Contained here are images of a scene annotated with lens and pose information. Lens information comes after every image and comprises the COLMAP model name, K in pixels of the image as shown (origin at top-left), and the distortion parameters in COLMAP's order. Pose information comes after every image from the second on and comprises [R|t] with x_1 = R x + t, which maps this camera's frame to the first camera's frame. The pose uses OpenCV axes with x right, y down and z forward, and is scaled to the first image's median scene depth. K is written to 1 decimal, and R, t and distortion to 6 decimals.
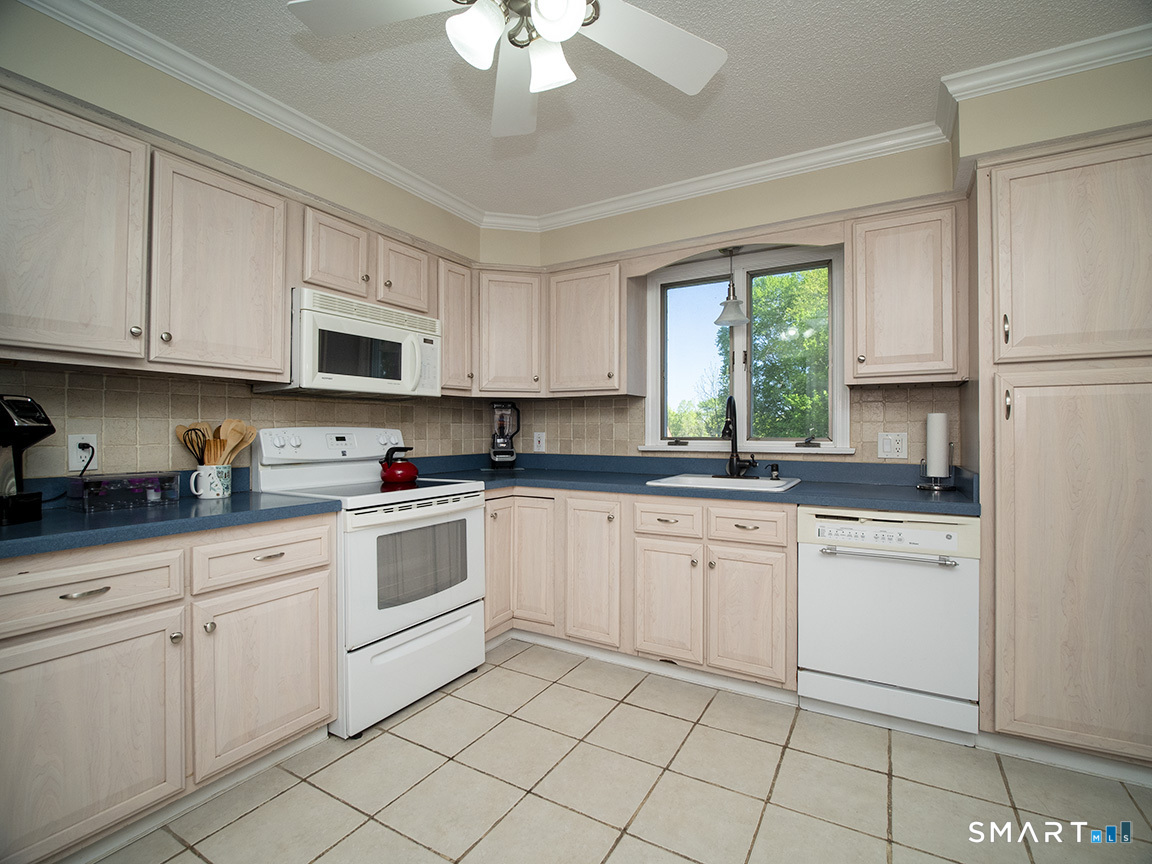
lens RADIAL K [[531.3, 0, 583.0], [0, 531.3, 429.5], [0, 0, 1]] dist [-0.012743, -0.002009]
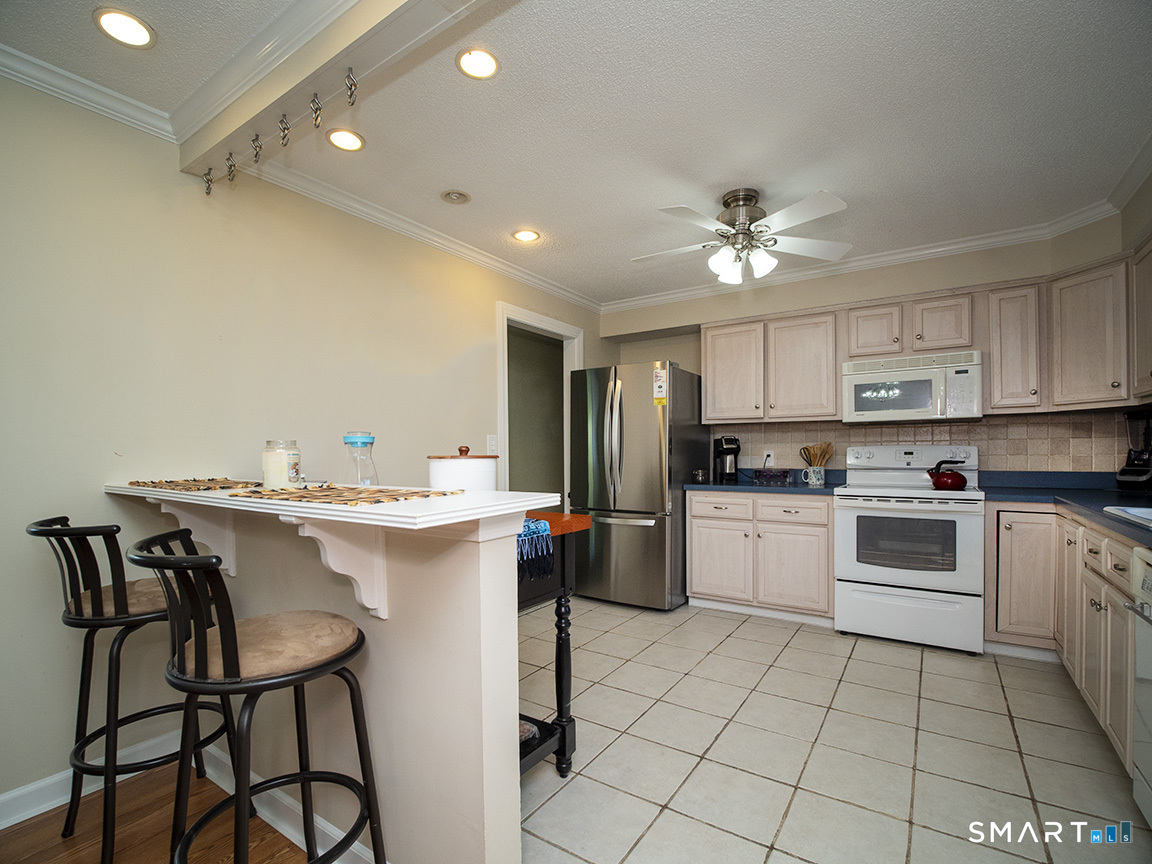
lens RADIAL K [[531.3, 0, 578.6], [0, 531.3, 454.1], [0, 0, 1]] dist [-0.012743, -0.002009]
pose [[-0.070222, 0.007327, -0.997504, 1.025512], [0.012496, 0.999901, 0.006465, -0.000448], [0.997453, -0.012011, -0.070307, 0.242415]]
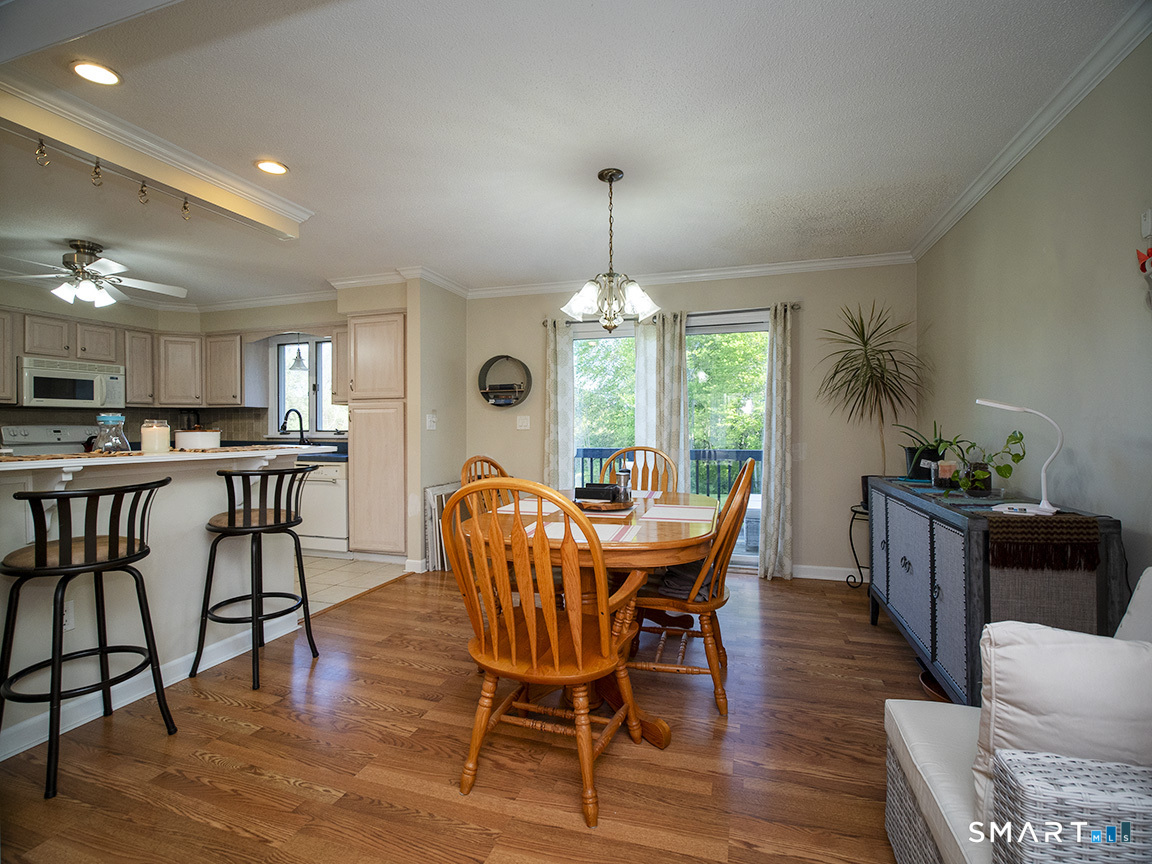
lens RADIAL K [[531.3, 0, 577.0], [0, 531.3, 433.4], [0, 0, 1]] dist [-0.012743, -0.002009]
pose [[0.977669, -0.003437, 0.210124, 0.965568], [0.000163, 0.999878, 0.015596, -0.004044], [-0.210152, -0.015214, 0.977550, -1.208180]]
